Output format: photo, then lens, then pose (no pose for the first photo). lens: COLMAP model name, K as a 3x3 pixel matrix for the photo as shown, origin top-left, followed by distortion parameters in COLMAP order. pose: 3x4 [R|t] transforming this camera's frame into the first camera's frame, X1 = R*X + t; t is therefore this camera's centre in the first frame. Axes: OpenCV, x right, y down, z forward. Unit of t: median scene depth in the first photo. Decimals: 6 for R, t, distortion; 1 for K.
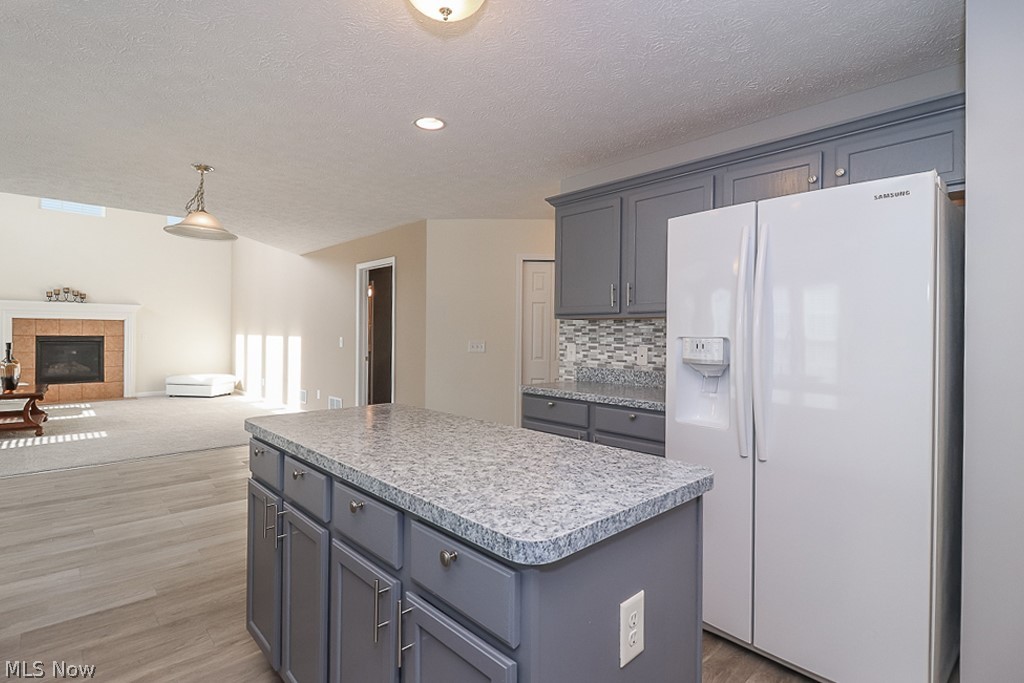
lens RADIAL K [[499.8, 0, 510.7], [0, 499.8, 335.2], [0, 0, 1]] dist [0.002046, 0.000368]
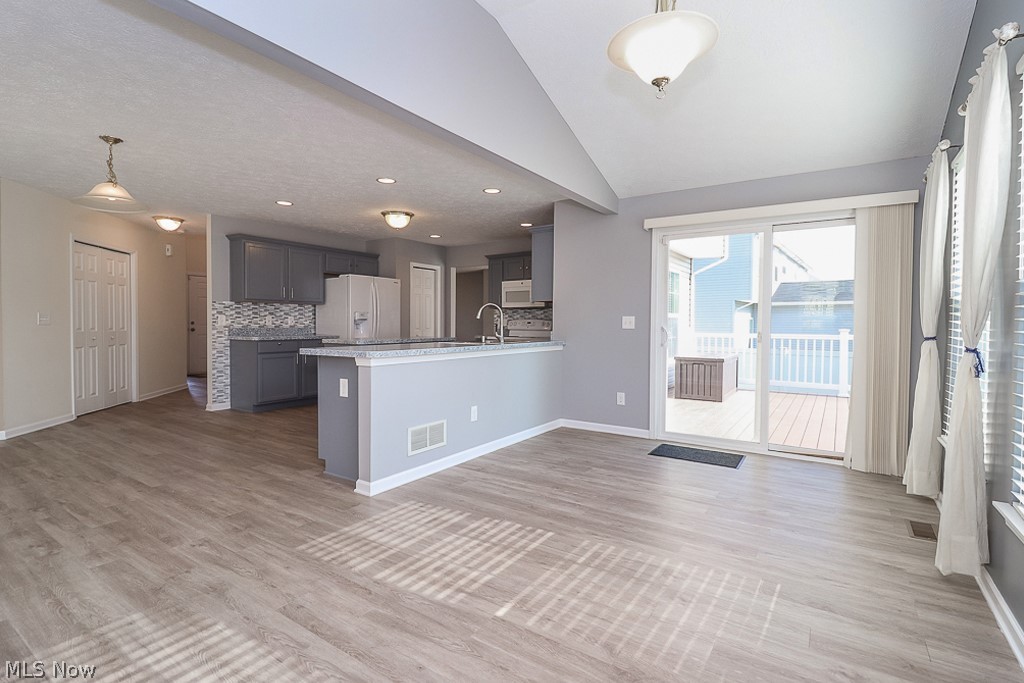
lens RADIAL K [[499.8, 0, 509.2], [0, 499.8, 337.6], [0, 0, 1]] dist [0.002046, 0.000368]
pose [[-0.223931, -0.037032, 0.973901, -1.915782], [-0.008562, 0.999314, 0.036030, 0.026431], [-0.974567, -0.000270, -0.224095, 0.476180]]
